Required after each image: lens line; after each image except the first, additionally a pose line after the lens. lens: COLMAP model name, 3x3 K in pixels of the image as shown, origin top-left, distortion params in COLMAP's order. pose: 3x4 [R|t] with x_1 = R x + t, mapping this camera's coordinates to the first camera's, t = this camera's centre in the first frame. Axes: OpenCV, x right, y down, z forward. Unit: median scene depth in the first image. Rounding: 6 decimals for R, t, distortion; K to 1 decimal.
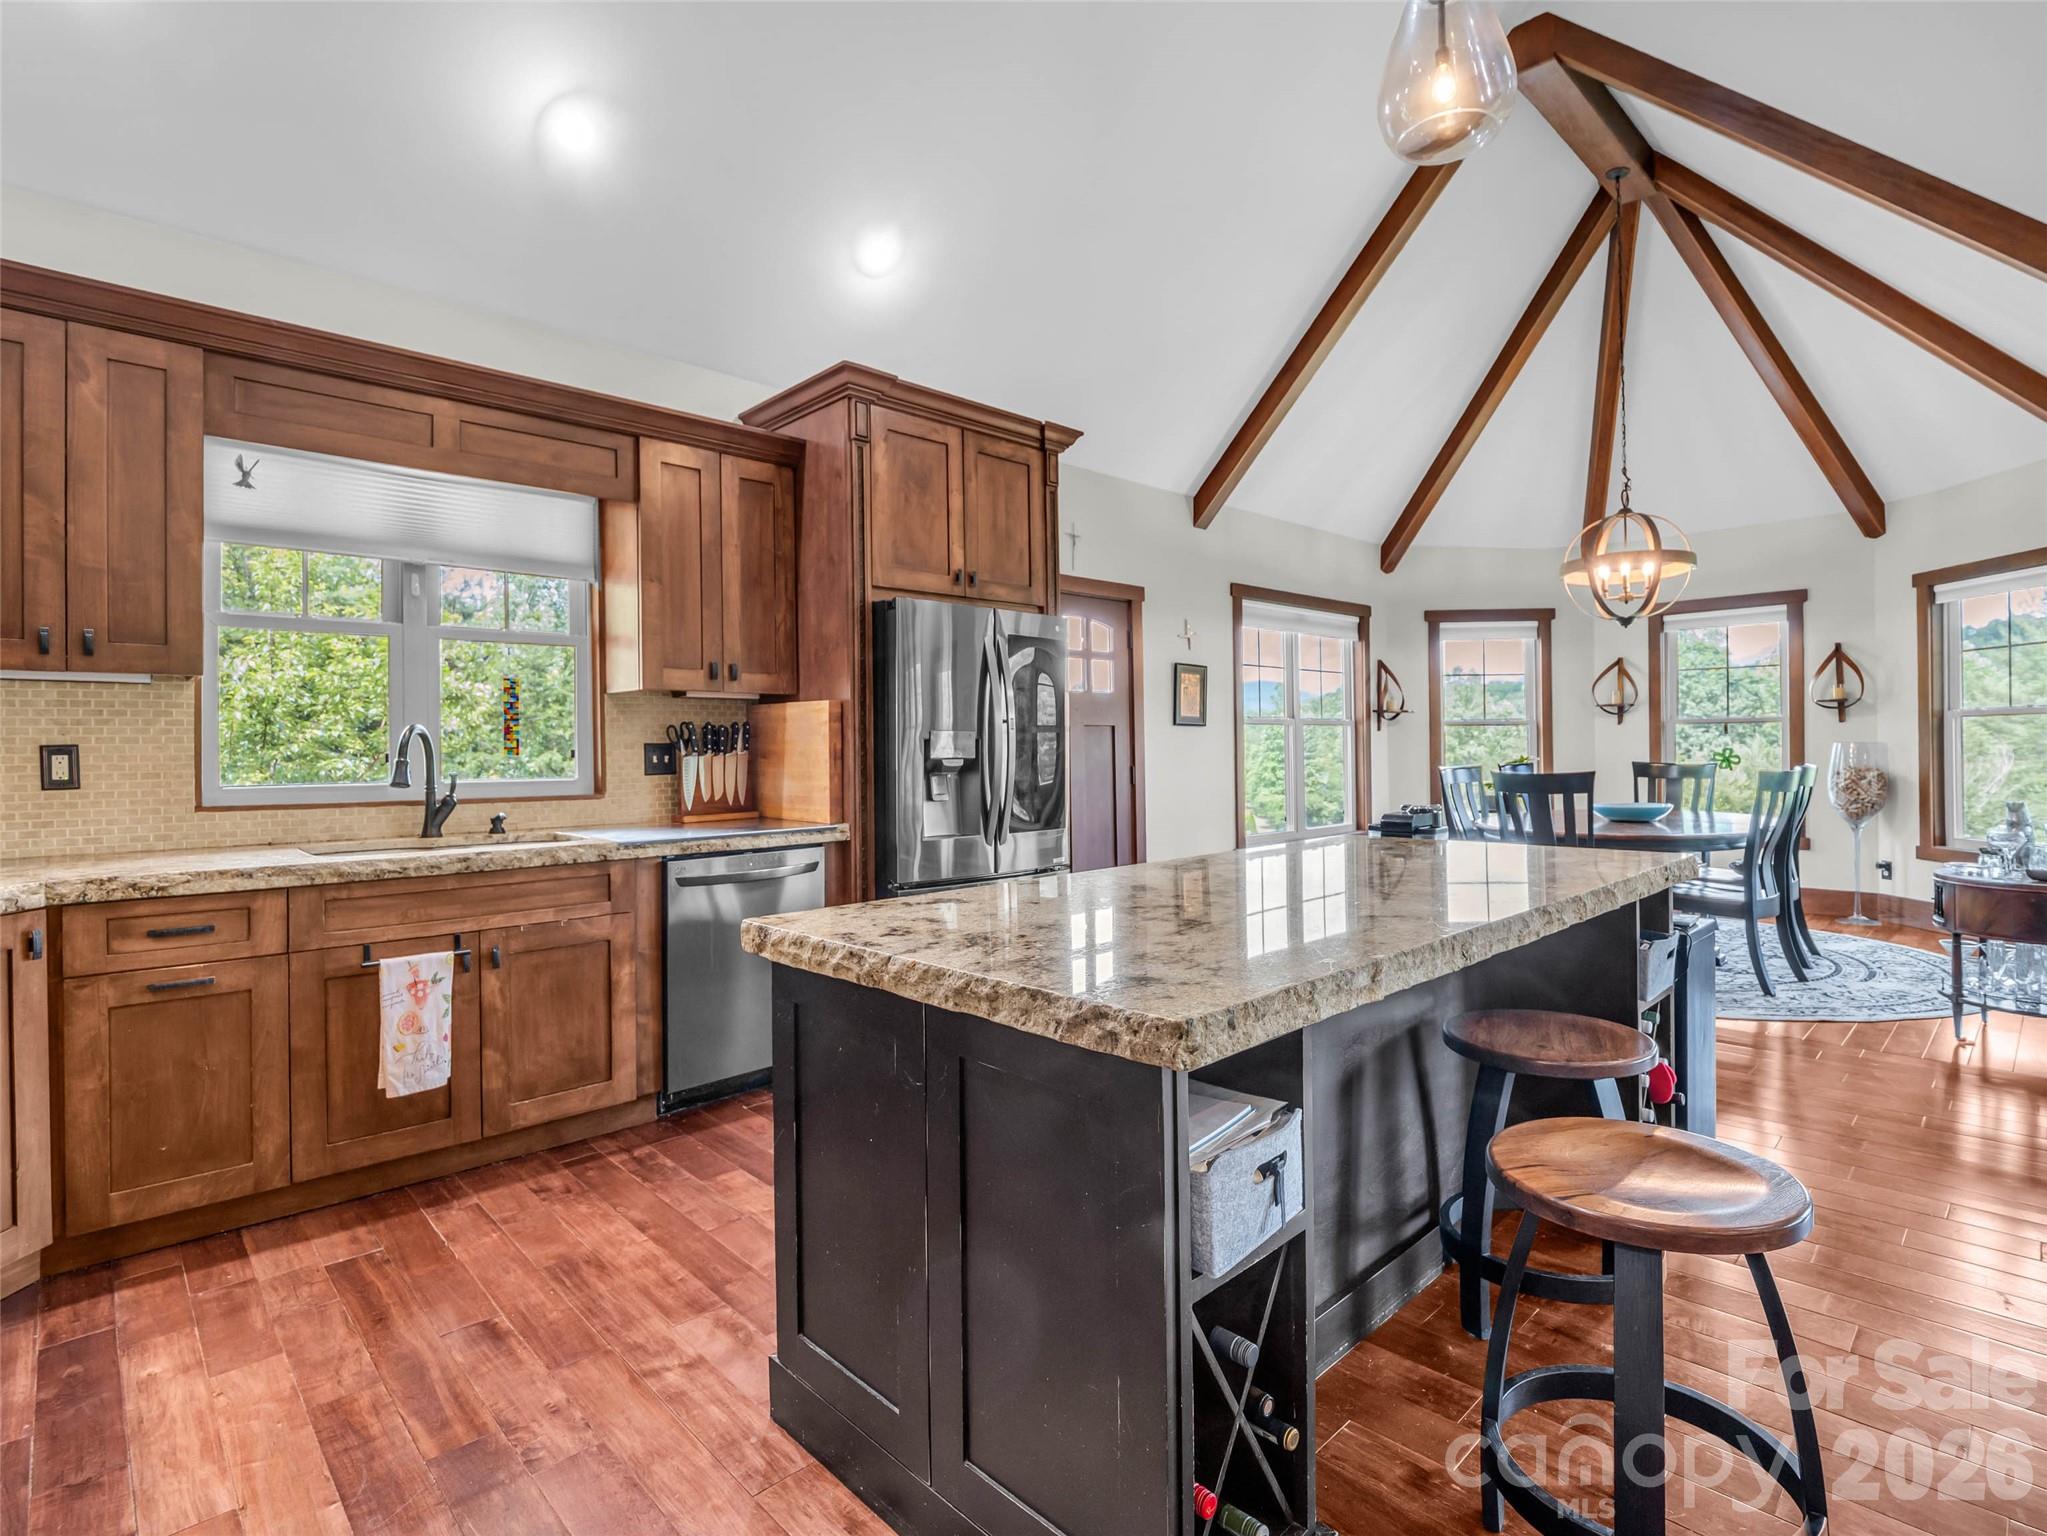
lens RADIAL K [[1019.0, 0, 1041.3], [0, 1019.0, 749.9], [0, 0, 1]] dist [-0.013045, -0.000956]
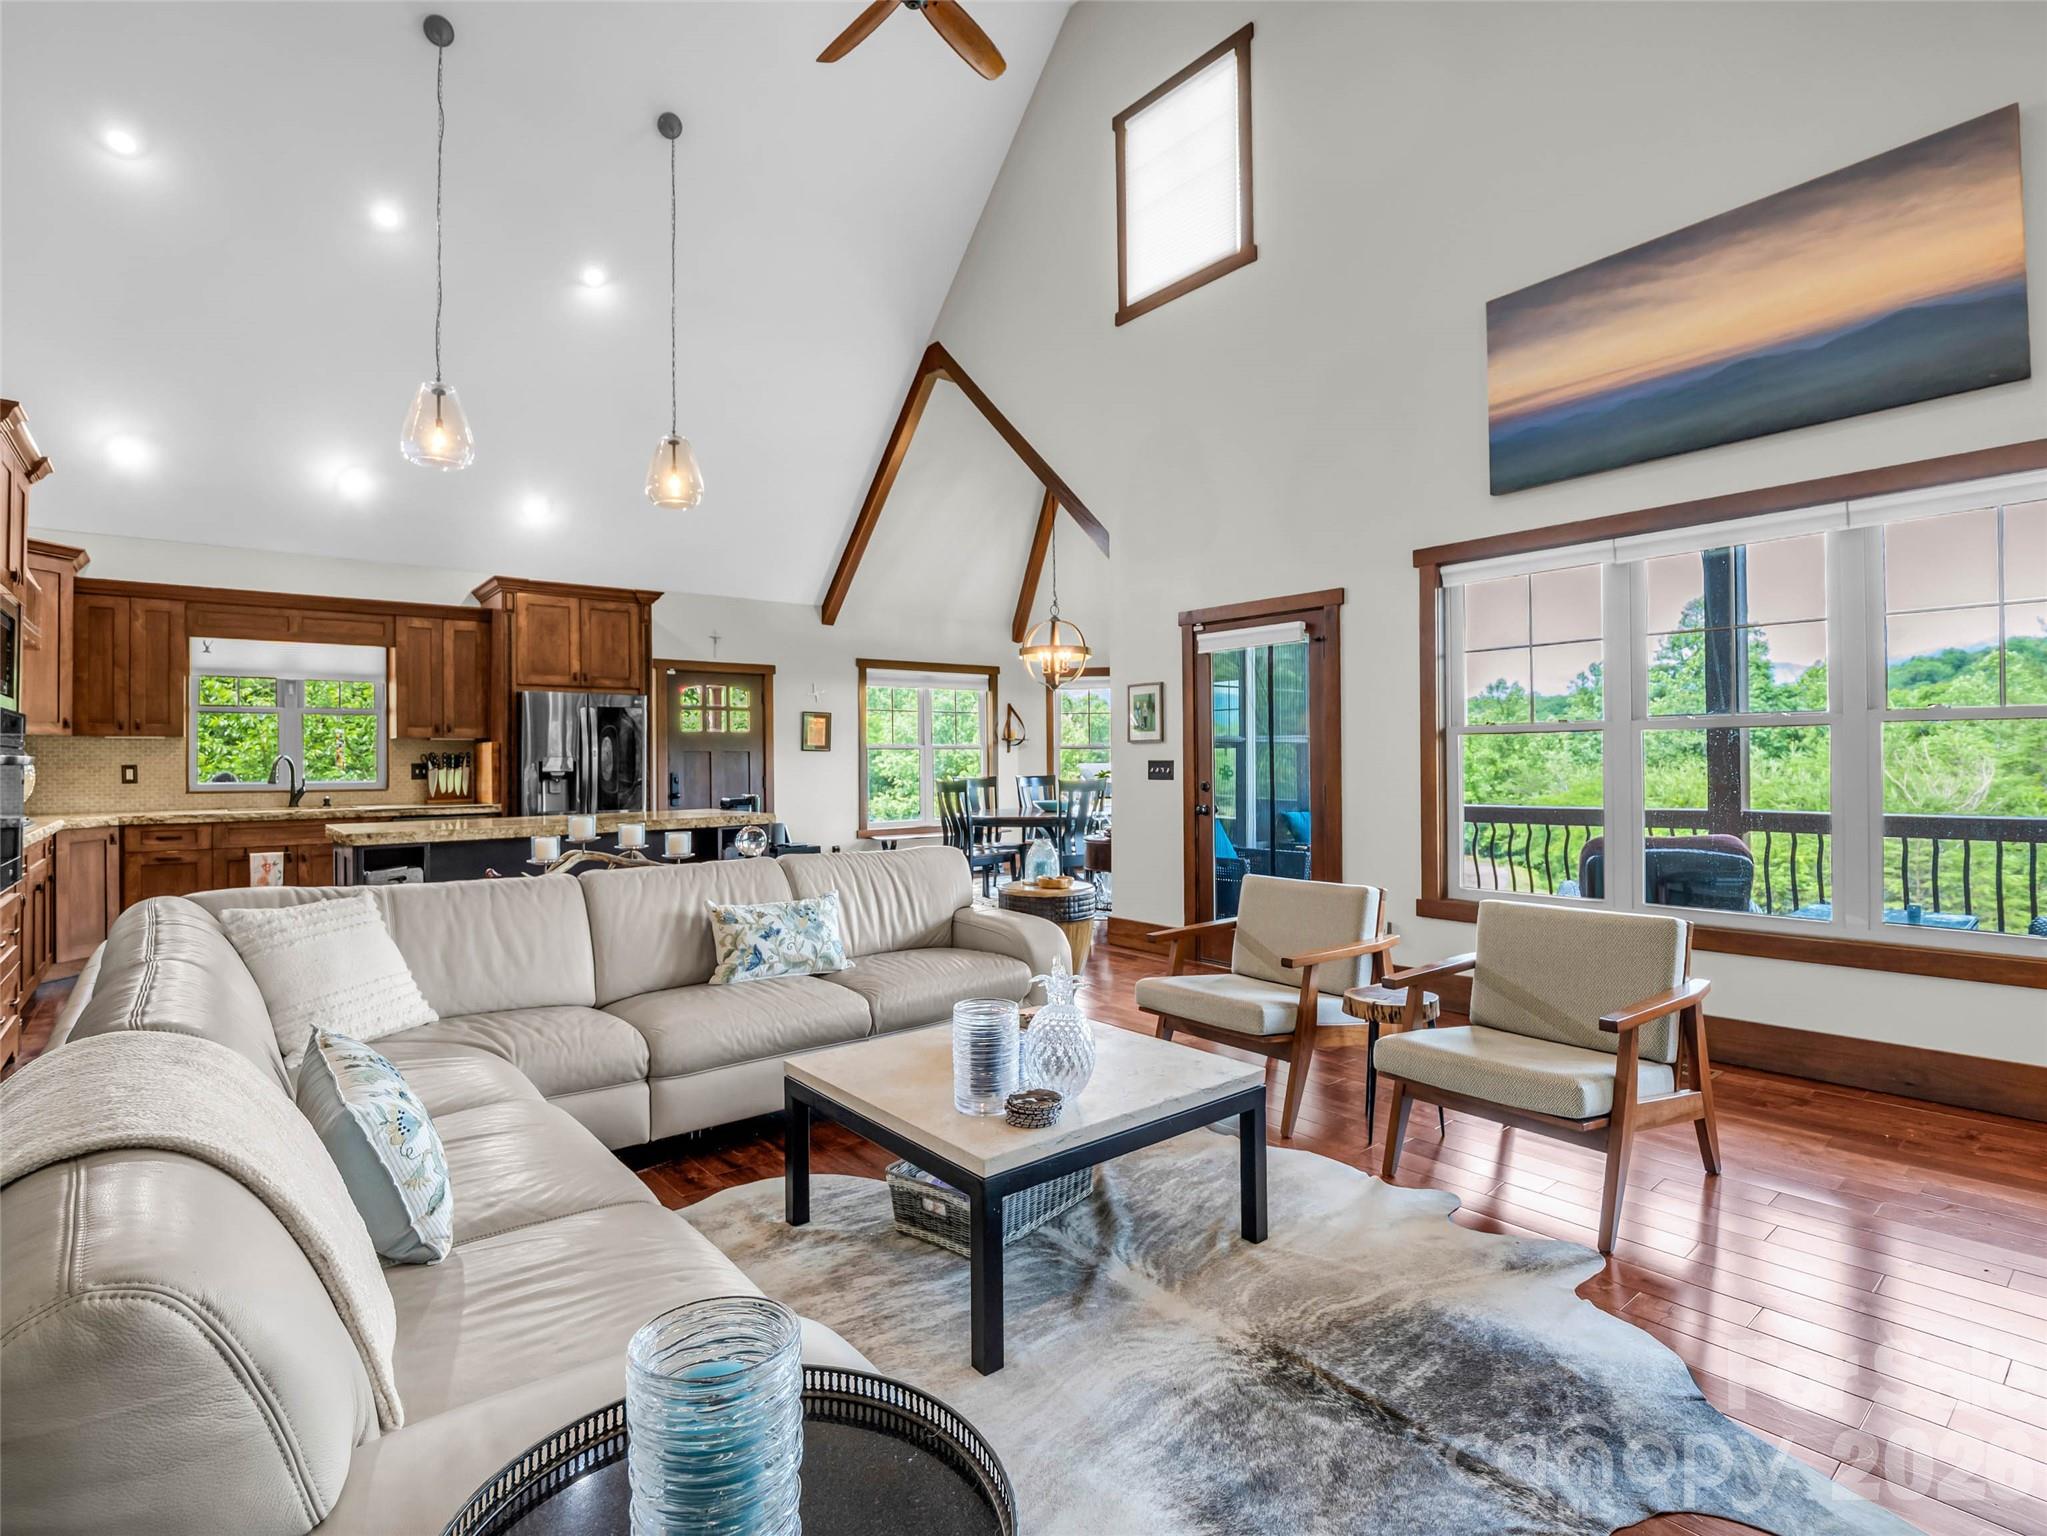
lens RADIAL K [[1009.8, 0, 1021.7], [0, 1009.8, 757.3], [0, 0, 1]] dist [-0.012501, -0.000502]
pose [[0.996502, 0.001273, -0.083560, 0.912037], [-0.001672, 0.999988, -0.004697, -0.010608], [0.083553, 0.004820, 0.996492, -0.813902]]
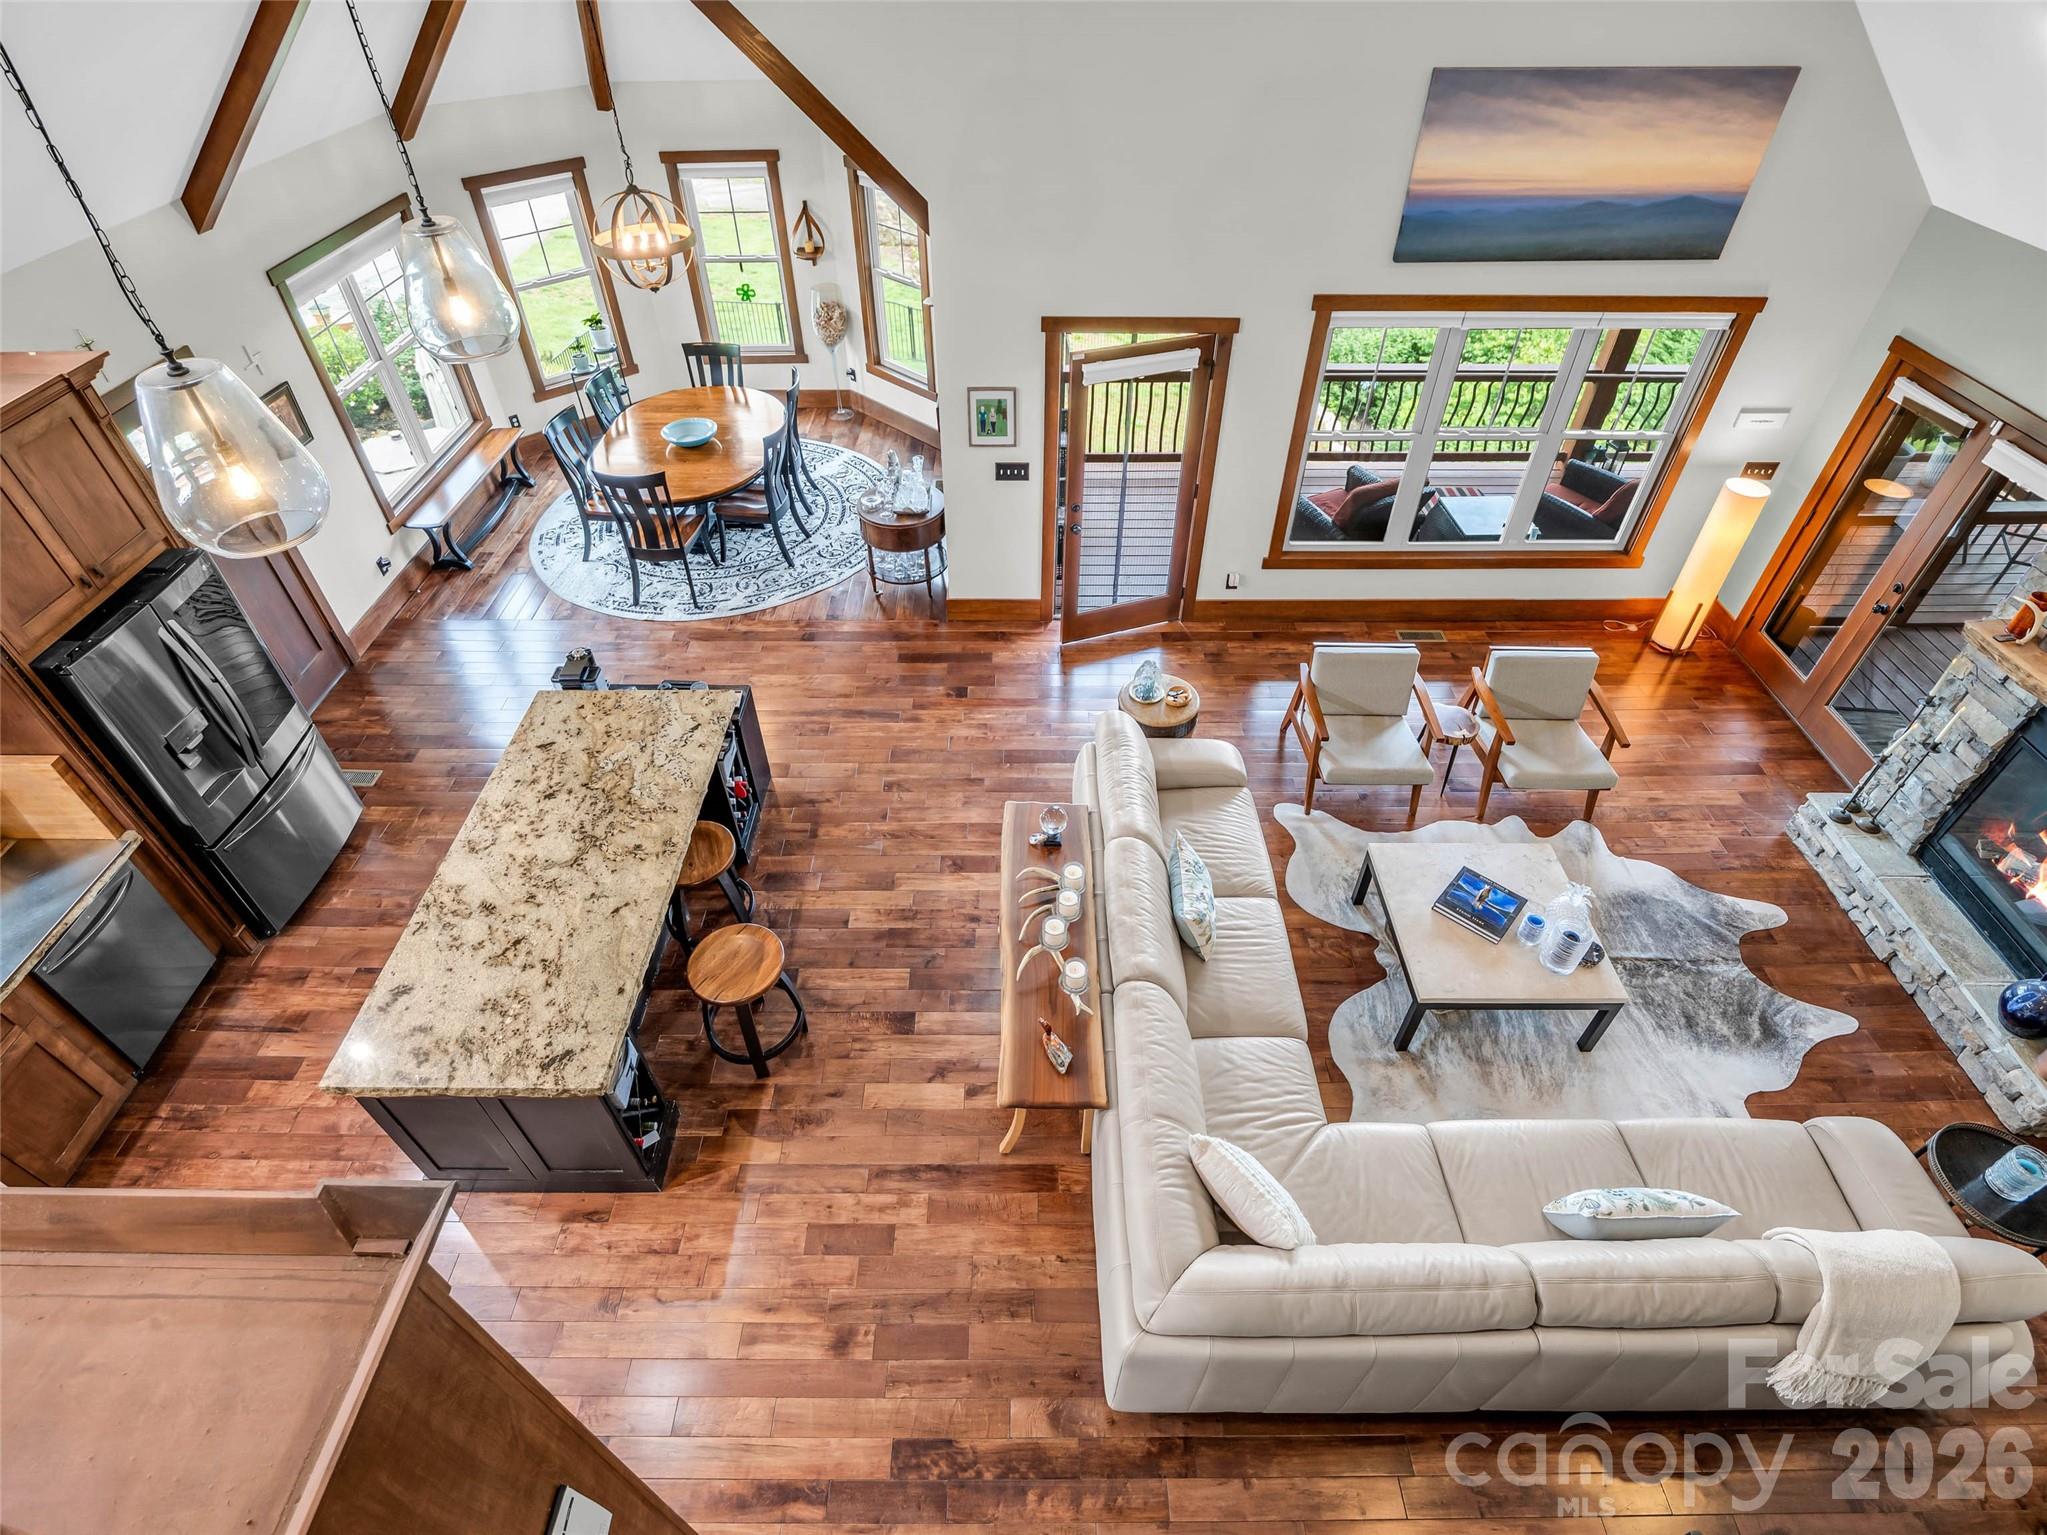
lens RADIAL K [[983.5, 0, 1013.0], [0, 983.5, 741.3], [0, 0, 1]] dist [-0.020879, 0.000064]
pose [[0.701310, -0.473792, 0.532622, -0.018022], [-0.001231, 0.746359, 0.665542, -0.702952], [-0.712855, -0.467407, 0.522846, -0.263048]]
